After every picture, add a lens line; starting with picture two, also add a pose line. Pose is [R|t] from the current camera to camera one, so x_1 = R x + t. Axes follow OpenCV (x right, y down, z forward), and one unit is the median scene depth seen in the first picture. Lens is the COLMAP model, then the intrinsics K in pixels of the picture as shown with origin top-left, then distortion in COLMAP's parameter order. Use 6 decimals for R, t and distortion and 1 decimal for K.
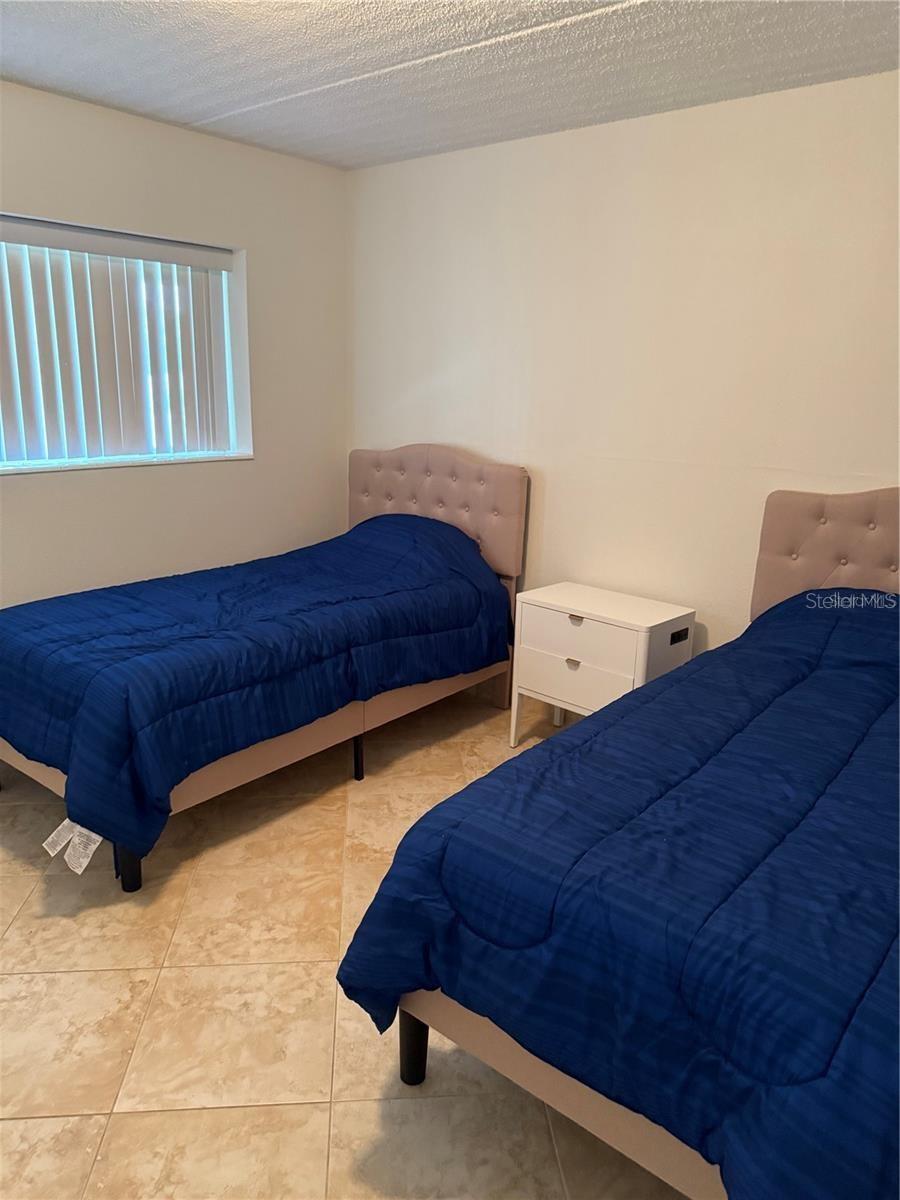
lens RADIAL K [[836.5, 0, 450.0], [0, 836.5, 600.0], [0, 0, 1]] dist [0.066419, -0.103017]
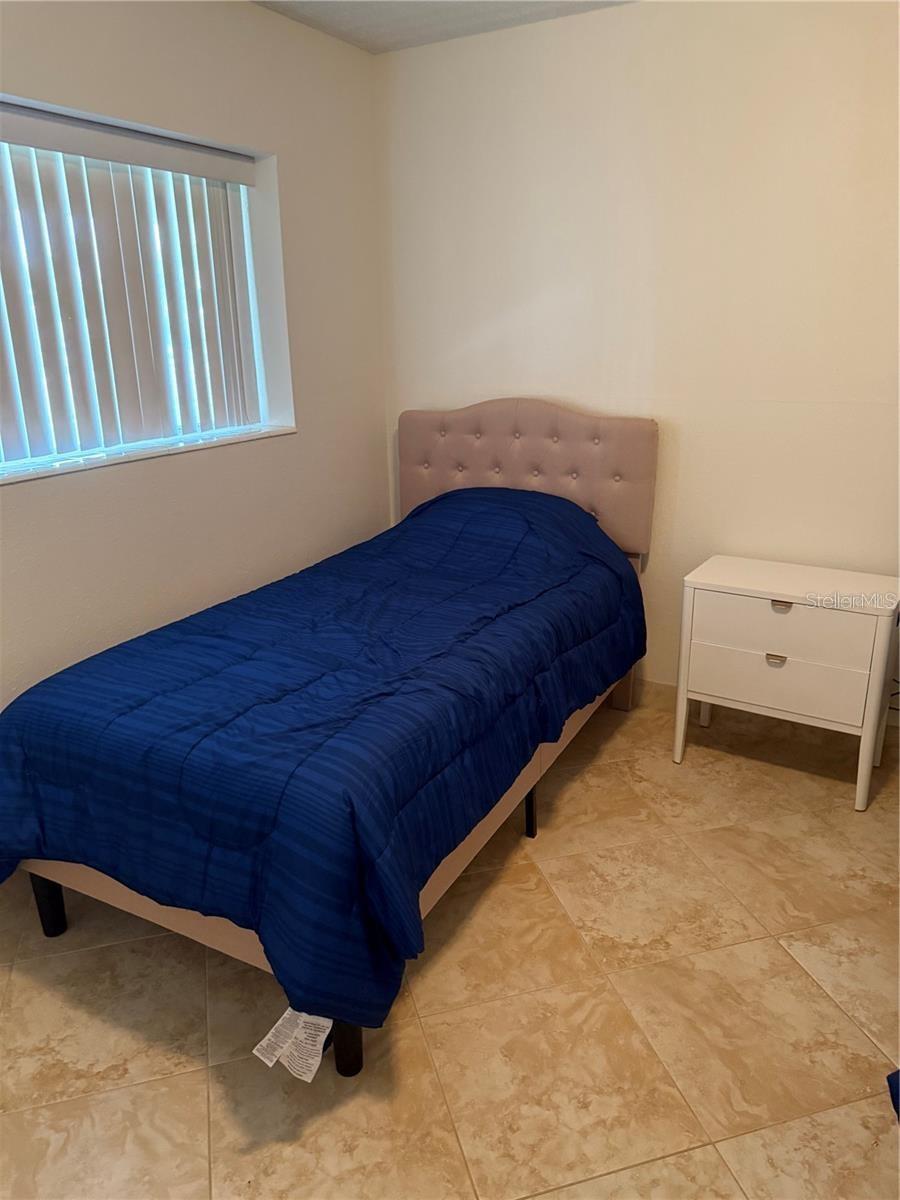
lens RADIAL K [[847.9, 0, 452.3], [0, 847.9, 597.8], [0, 0, 1]] dist [0.029728, -0.042013]
pose [[0.983473, -0.098309, 0.152041, -0.316747], [0.090304, 0.994182, 0.058706, -0.067764], [-0.156927, -0.044006, 0.986629, 0.272055]]
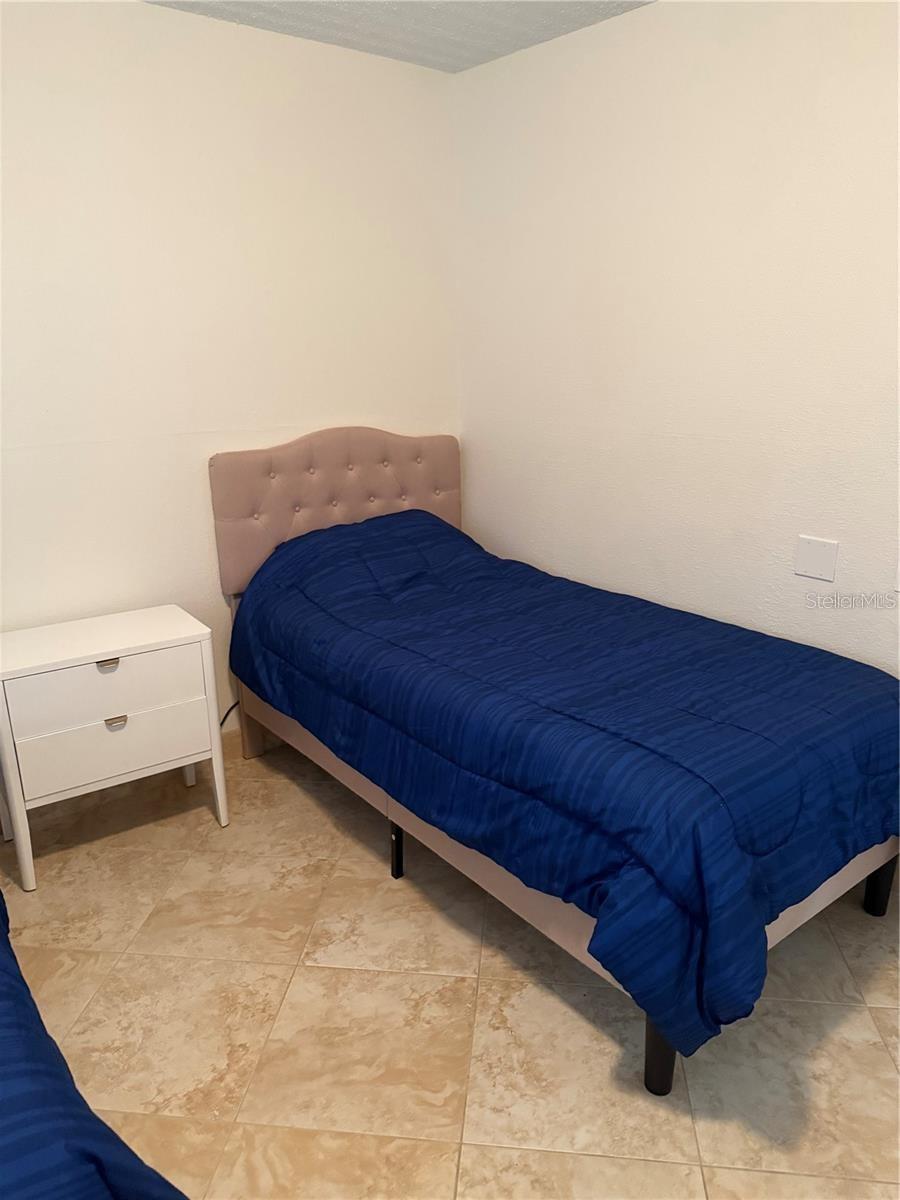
lens RADIAL K [[839.9, 0, 450.0], [0, 839.9, 600.0], [0, 0, 1]] dist [0.028785, -0.040220]
pose [[0.206880, -0.306153, 0.929231, -0.518541], [0.265175, 0.931773, 0.247953, -0.151110], [-0.941745, 0.195112, 0.273949, 0.555771]]
